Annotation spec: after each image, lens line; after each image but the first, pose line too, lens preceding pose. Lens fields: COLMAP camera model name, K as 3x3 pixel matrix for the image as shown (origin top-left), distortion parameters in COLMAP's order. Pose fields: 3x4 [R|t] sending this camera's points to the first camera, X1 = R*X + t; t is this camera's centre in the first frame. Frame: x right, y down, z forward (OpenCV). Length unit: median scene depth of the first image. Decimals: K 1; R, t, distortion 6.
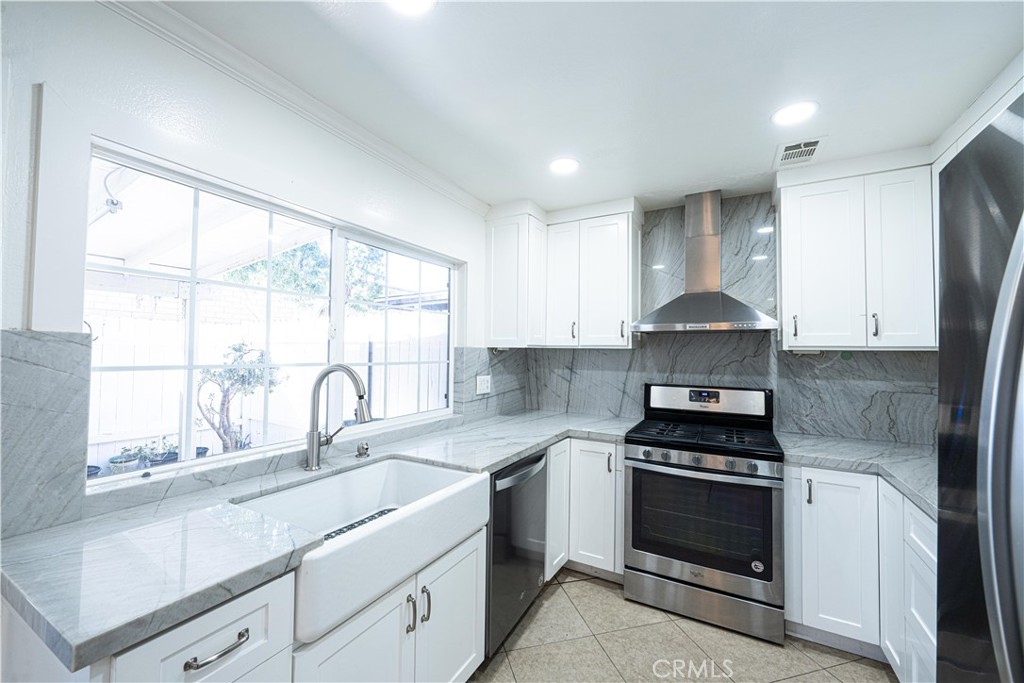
lens RADIAL K [[399.3, 0, 510.7], [0, 399.3, 337.6], [0, 0, 1]] dist [-0.002155, 0.000136]
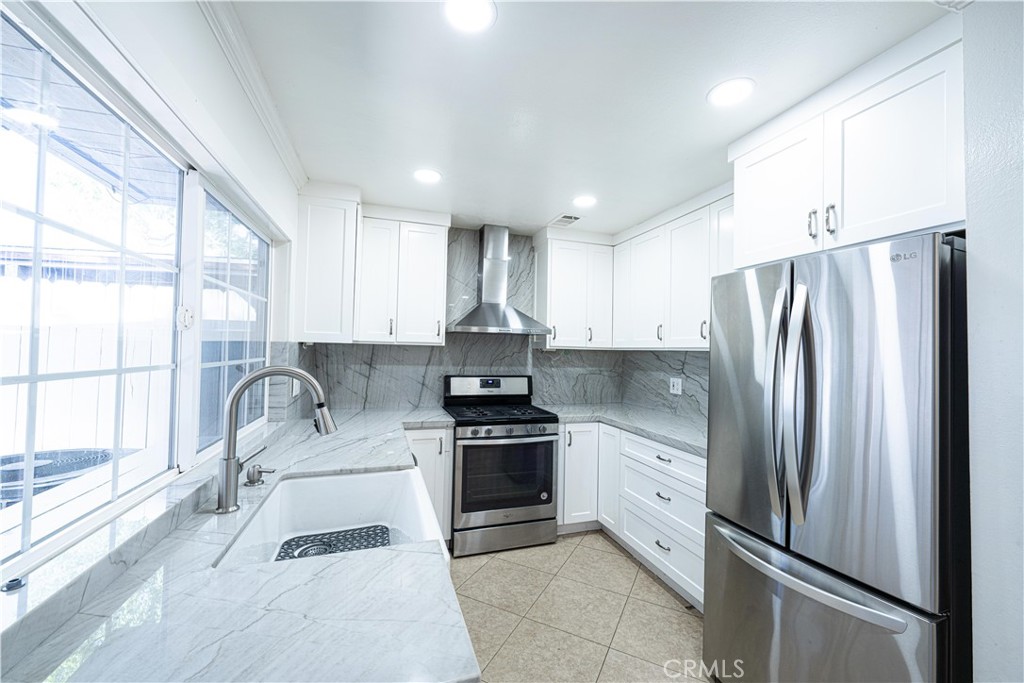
lens RADIAL K [[399.3, 0, 513.0], [0, 399.3, 337.2], [0, 0, 1]] dist [-0.002155, 0.000136]
pose [[0.673835, 0.027706, 0.738362, -0.440977], [-0.040769, 0.999169, -0.000286, -0.005213], [-0.737756, -0.029910, 0.674405, 0.084325]]
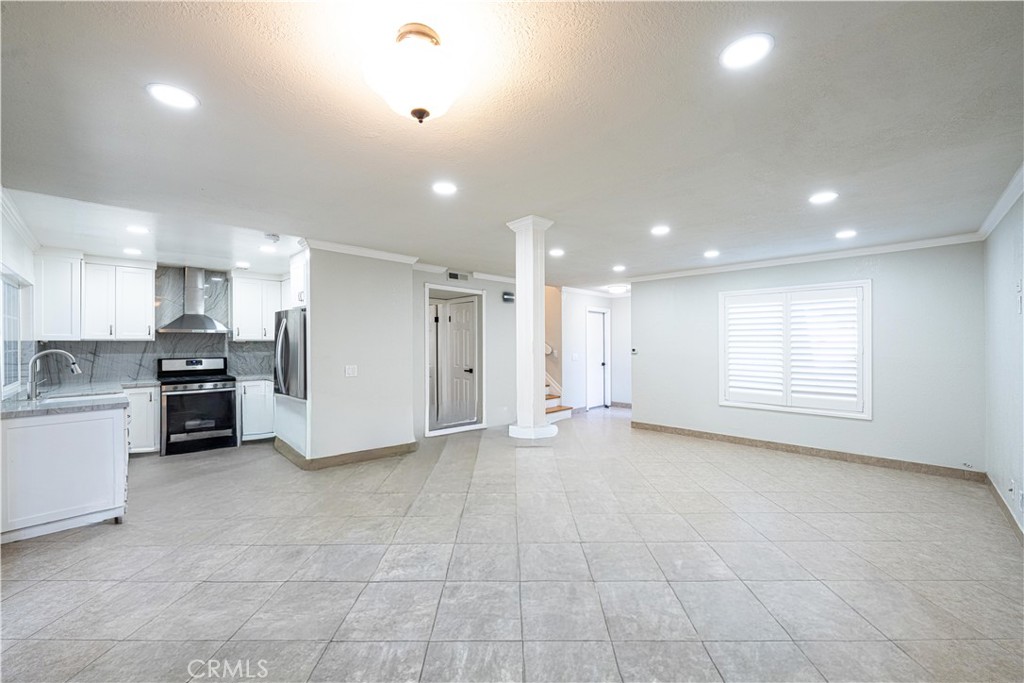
lens RADIAL K [[399.3, 0, 514.7], [0, 399.3, 340.7], [0, 0, 1]] dist [-0.002155, 0.000136]
pose [[0.259979, -0.009960, 0.965563, -1.176404], [-0.030931, 0.999348, 0.018637, -0.065914], [-0.965119, -0.034711, 0.259501, -1.255824]]
